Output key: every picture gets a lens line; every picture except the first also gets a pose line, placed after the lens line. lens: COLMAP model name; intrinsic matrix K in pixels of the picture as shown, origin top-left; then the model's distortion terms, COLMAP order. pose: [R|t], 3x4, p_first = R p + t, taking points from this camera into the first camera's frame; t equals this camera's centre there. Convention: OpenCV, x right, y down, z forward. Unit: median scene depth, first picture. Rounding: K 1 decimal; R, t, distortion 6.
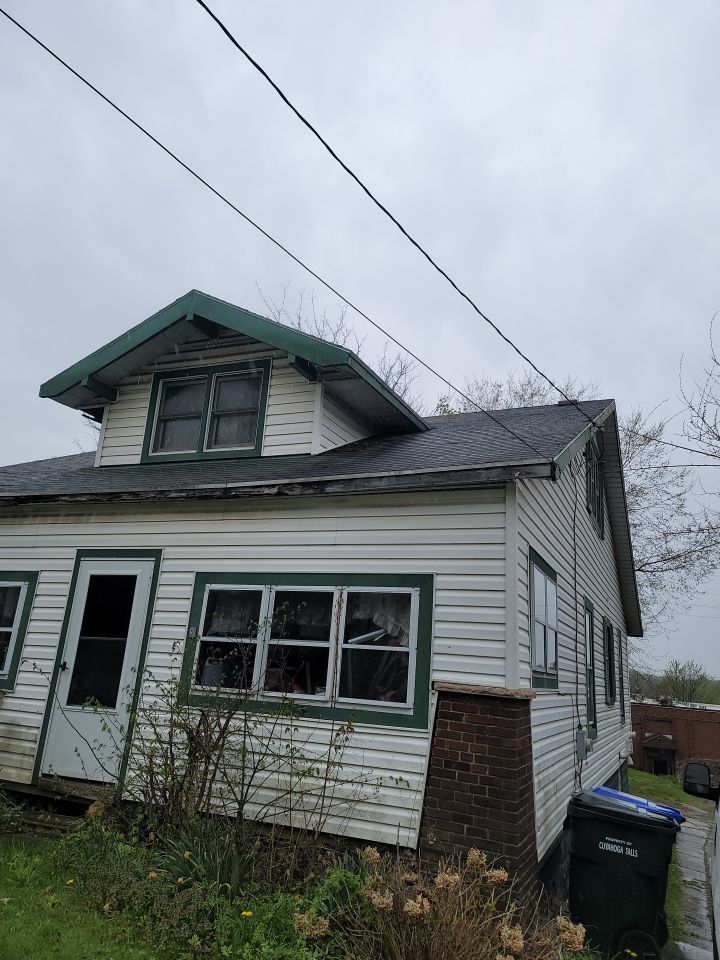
lens RADIAL K [[700.1, 0, 364.2], [0, 700.1, 470.9], [0, 0, 1]] dist [0.071867, -0.030350]
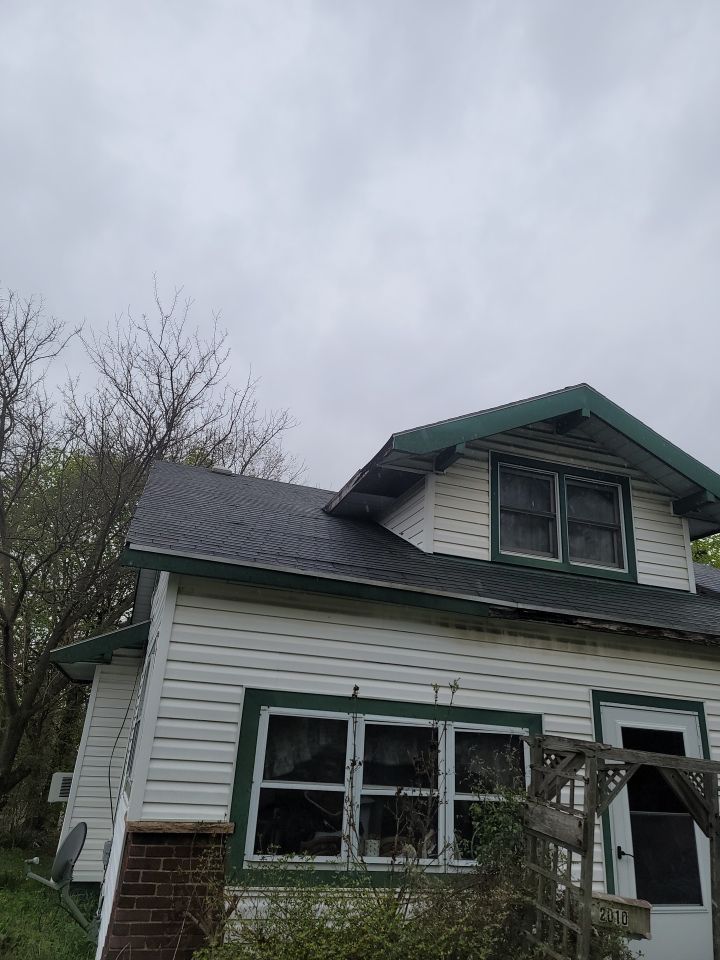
lens RADIAL K [[684.7, 0, 366.3], [0, 684.7, 477.1], [0, 0, 1]] dist [0.069464, -0.000329]
pose [[0.750506, 0.212546, 0.625751, -1.210122], [-0.184997, 0.976582, -0.109832, 0.011410], [-0.634442, -0.033333, 0.772252, 0.608922]]
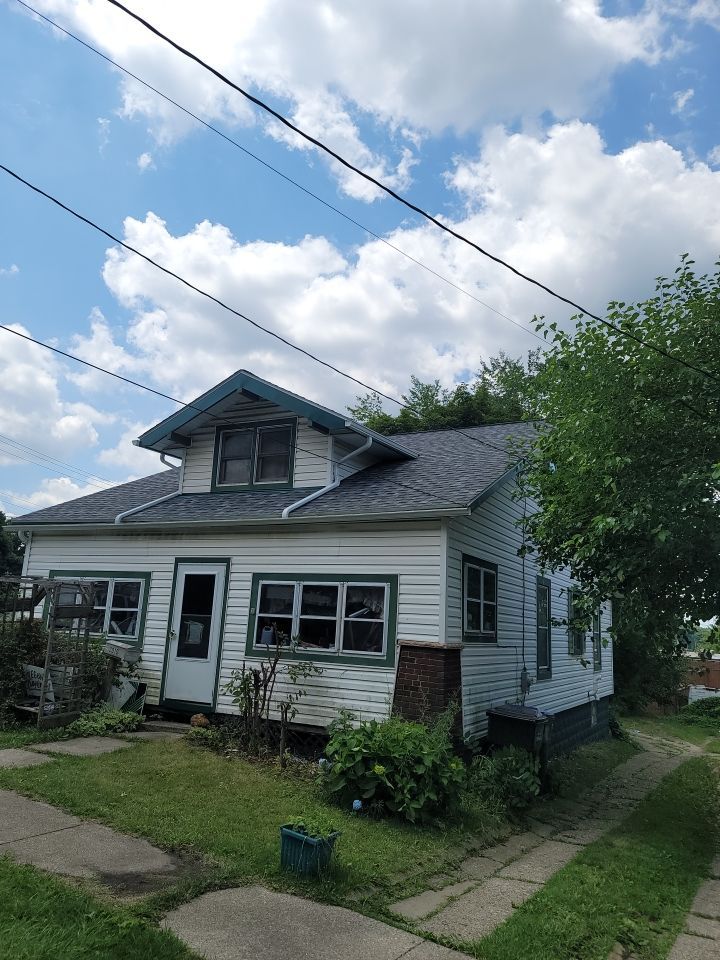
lens RADIAL K [[697.0, 0, 356.9], [0, 697.0, 484.8], [0, 0, 1]] dist [0.094381, -0.073492]
pose [[0.996215, -0.033320, -0.080281, 0.116891], [0.039199, 0.996575, 0.072810, -0.148813], [0.077580, -0.075681, 0.994109, -0.488460]]
